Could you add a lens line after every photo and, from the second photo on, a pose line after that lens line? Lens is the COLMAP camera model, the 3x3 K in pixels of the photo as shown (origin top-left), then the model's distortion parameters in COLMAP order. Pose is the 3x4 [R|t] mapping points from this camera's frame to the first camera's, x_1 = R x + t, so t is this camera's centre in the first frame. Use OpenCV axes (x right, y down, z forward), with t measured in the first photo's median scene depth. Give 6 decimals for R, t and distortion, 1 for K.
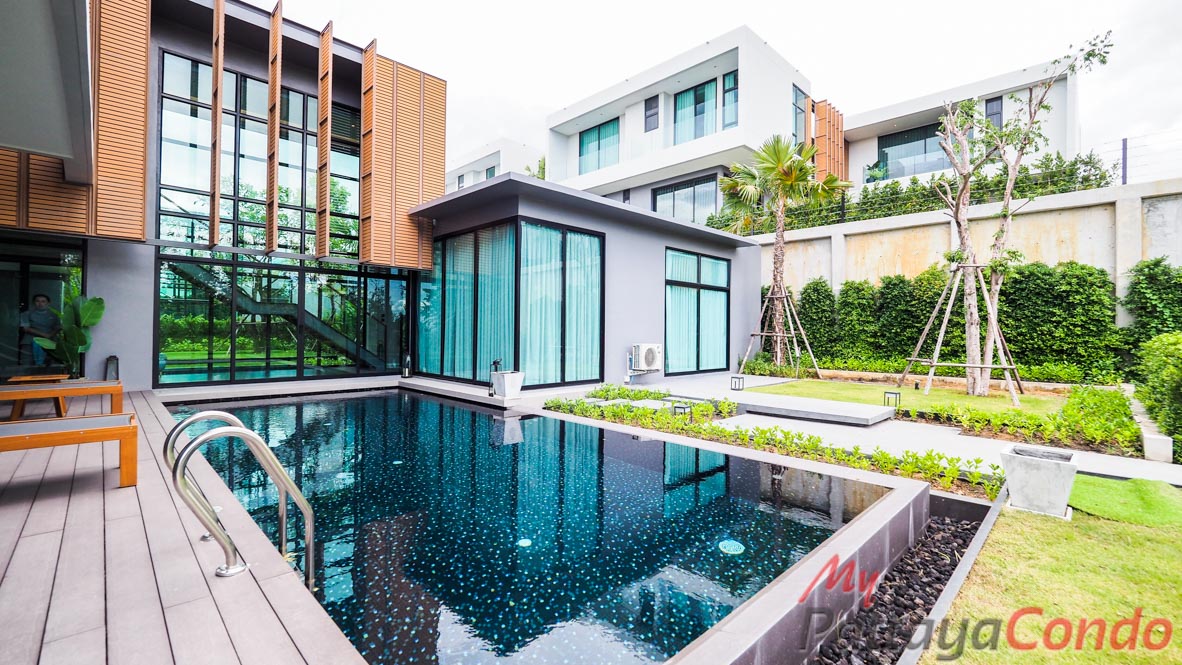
lens RADIAL K [[496.8, 0, 579.8], [0, 496.8, 329.5], [0, 0, 1]] dist [0.004493, 0.000058]
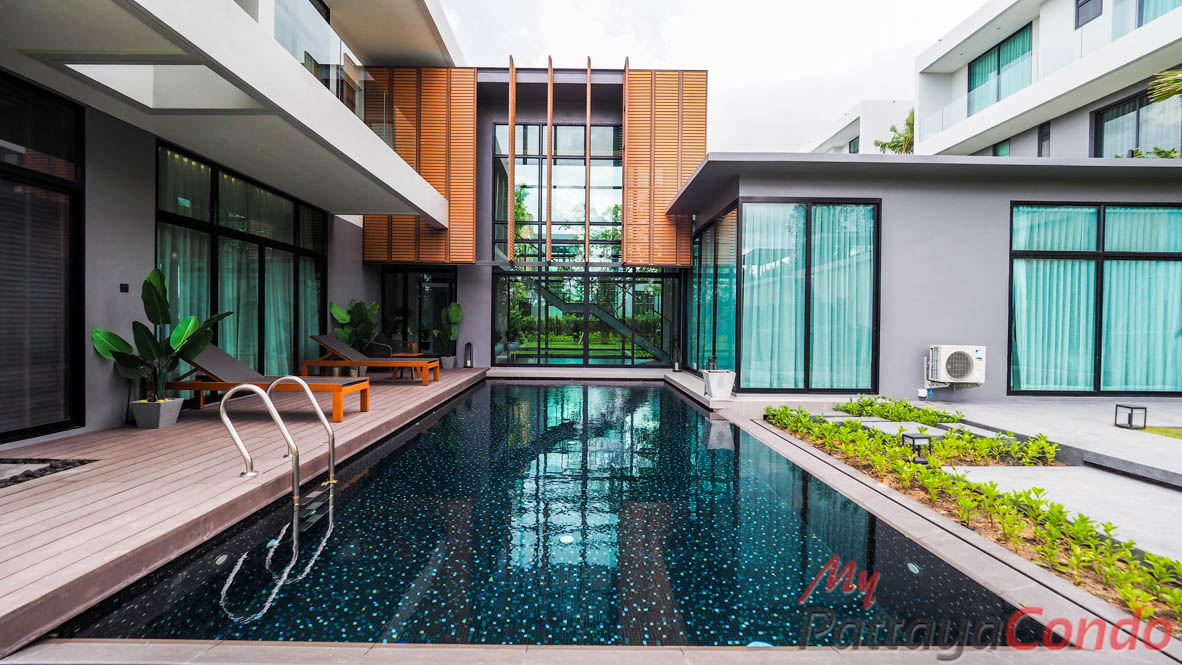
lens RADIAL K [[496.8, 0, 585.8], [0, 496.8, 331.0], [0, 0, 1]] dist [0.004493, 0.000058]
pose [[0.733051, 0.008771, -0.680118, 0.230508], [-0.002129, 0.999942, 0.010601, 0.002065], [0.680171, -0.006323, 0.733026, 0.126149]]
